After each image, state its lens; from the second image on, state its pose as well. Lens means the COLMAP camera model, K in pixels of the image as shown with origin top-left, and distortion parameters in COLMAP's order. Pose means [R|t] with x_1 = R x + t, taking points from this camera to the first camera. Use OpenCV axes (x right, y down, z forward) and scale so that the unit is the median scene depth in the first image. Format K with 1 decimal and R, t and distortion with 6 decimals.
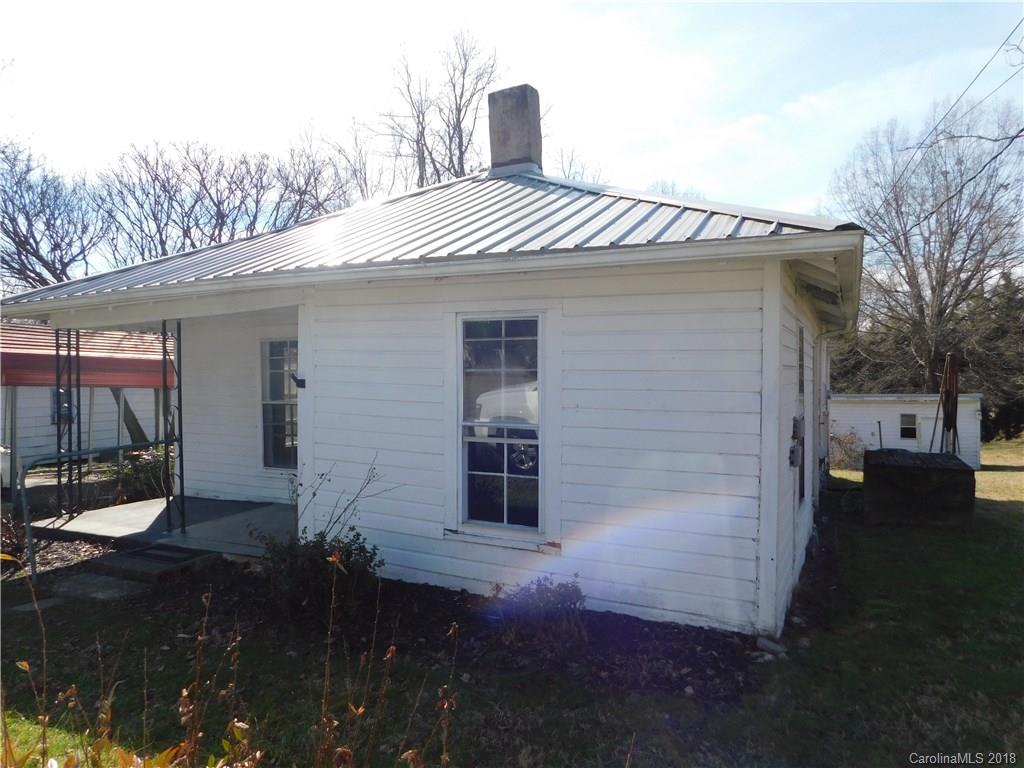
lens RADIAL K [[712.8, 0, 518.3], [0, 712.8, 383.4], [0, 0, 1]] dist [0.003005, 0.009838]
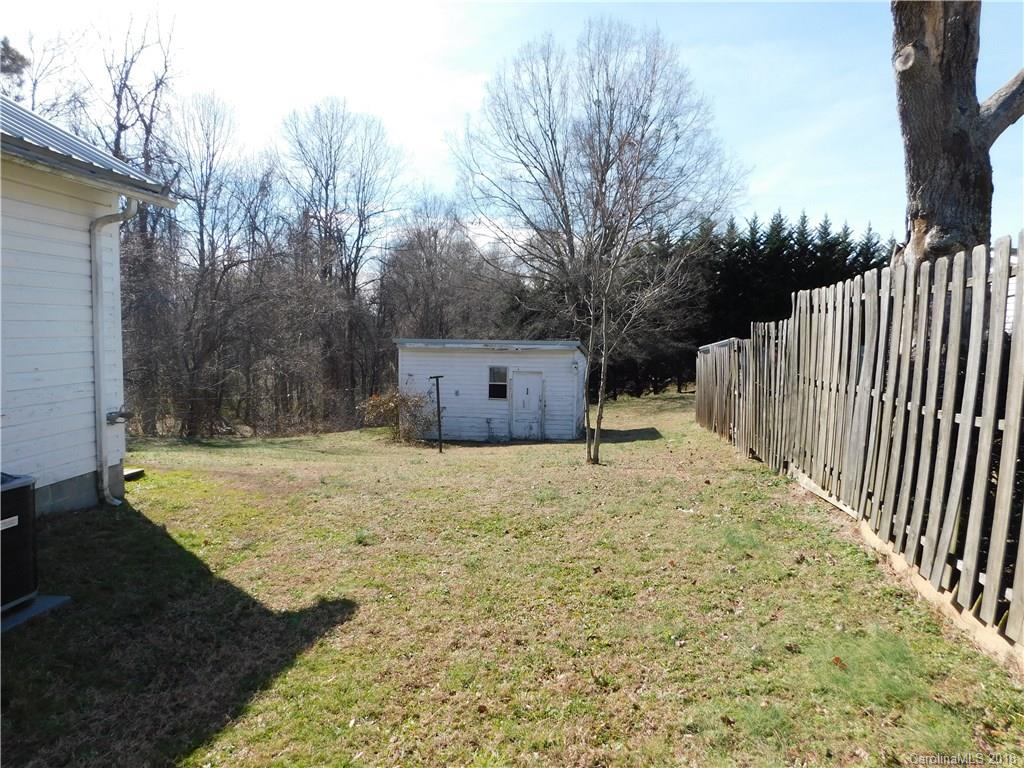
lens RADIAL K [[712.8, 0, 507.7], [0, 712.8, 380.3], [0, 0, 1]] dist [0.003005, 0.009838]
pose [[0.933713, 0.001576, 0.358018, 0.282861], [-0.024899, 0.997855, 0.060545, 0.011296], [-0.357155, -0.065446, 0.931750, 0.294129]]
